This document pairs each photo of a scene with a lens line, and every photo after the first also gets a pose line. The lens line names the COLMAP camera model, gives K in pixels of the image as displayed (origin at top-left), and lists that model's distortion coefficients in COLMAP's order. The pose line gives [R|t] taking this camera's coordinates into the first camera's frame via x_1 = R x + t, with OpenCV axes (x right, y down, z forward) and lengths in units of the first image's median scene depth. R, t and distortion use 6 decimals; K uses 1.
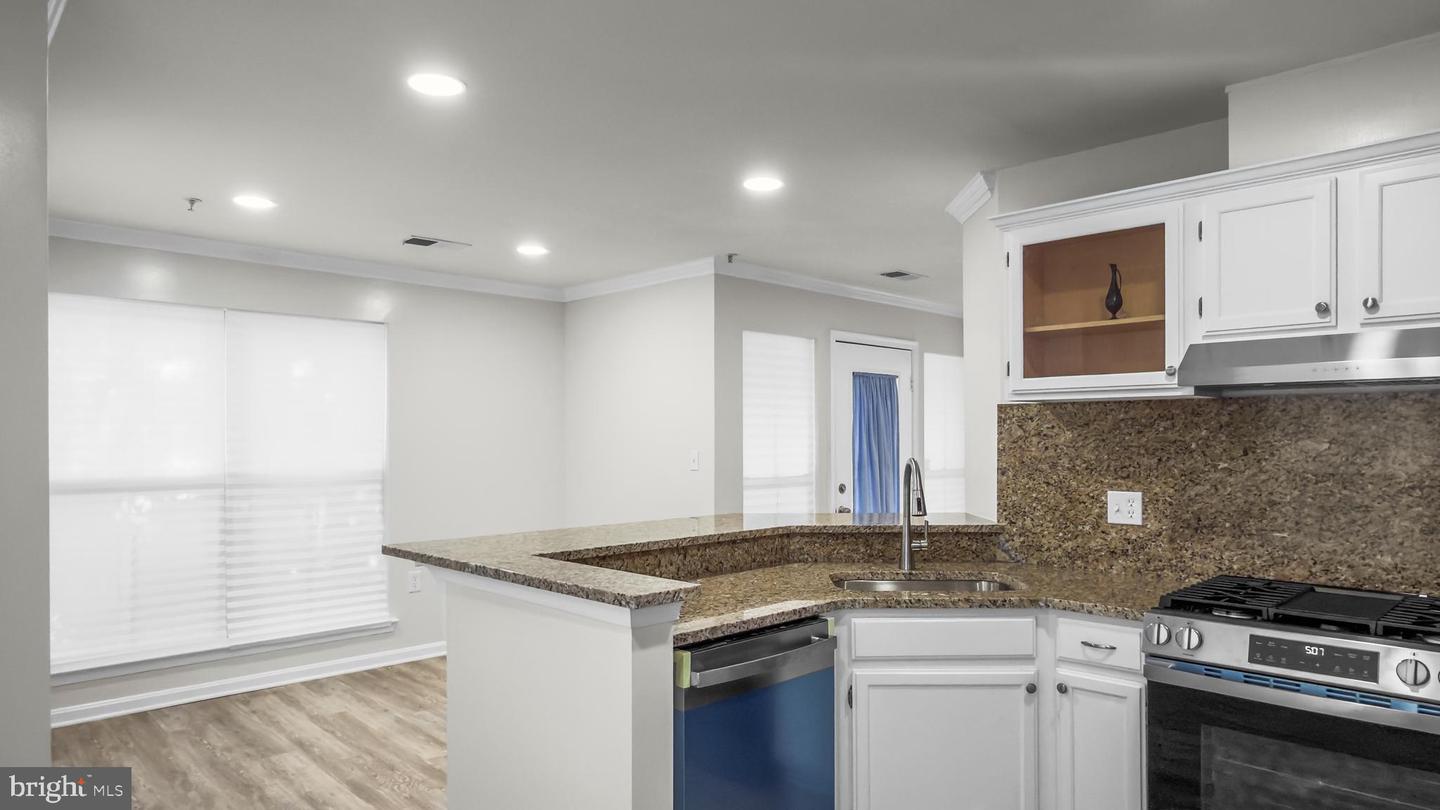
lens RADIAL K [[850.0, 0, 721.8], [0, 850.0, 443.8], [0, 0, 1]] dist [0.001385, -0.000025]
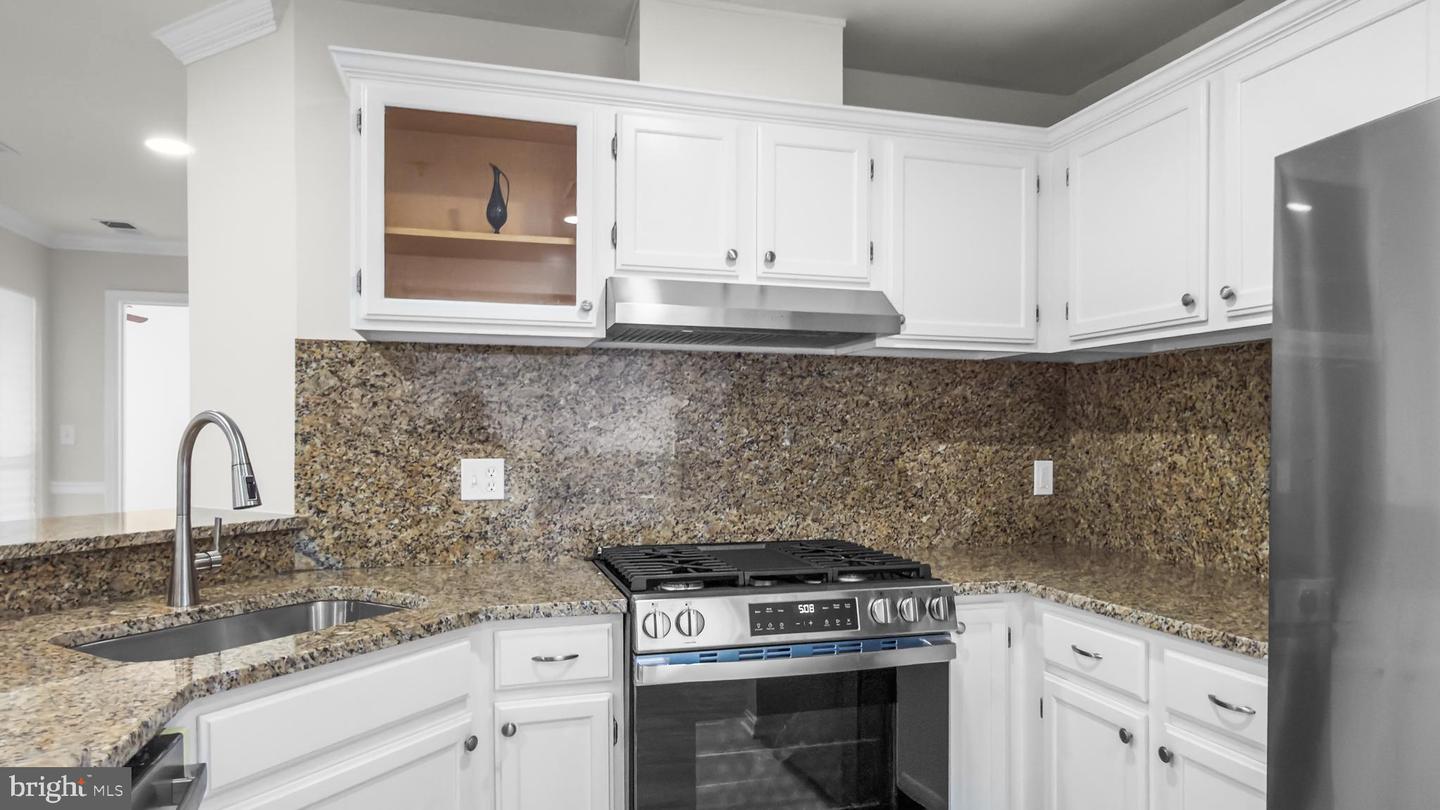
lens RADIAL K [[850.0, 0, 702.2], [0, 850.0, 436.6], [0, 0, 1]] dist [0.001385, -0.000025]
pose [[0.492979, -0.001388, 0.870040, -0.119486], [0.002886, 0.999996, -0.000040, 0.036624], [-0.870036, 0.002531, 0.492981, 0.436142]]
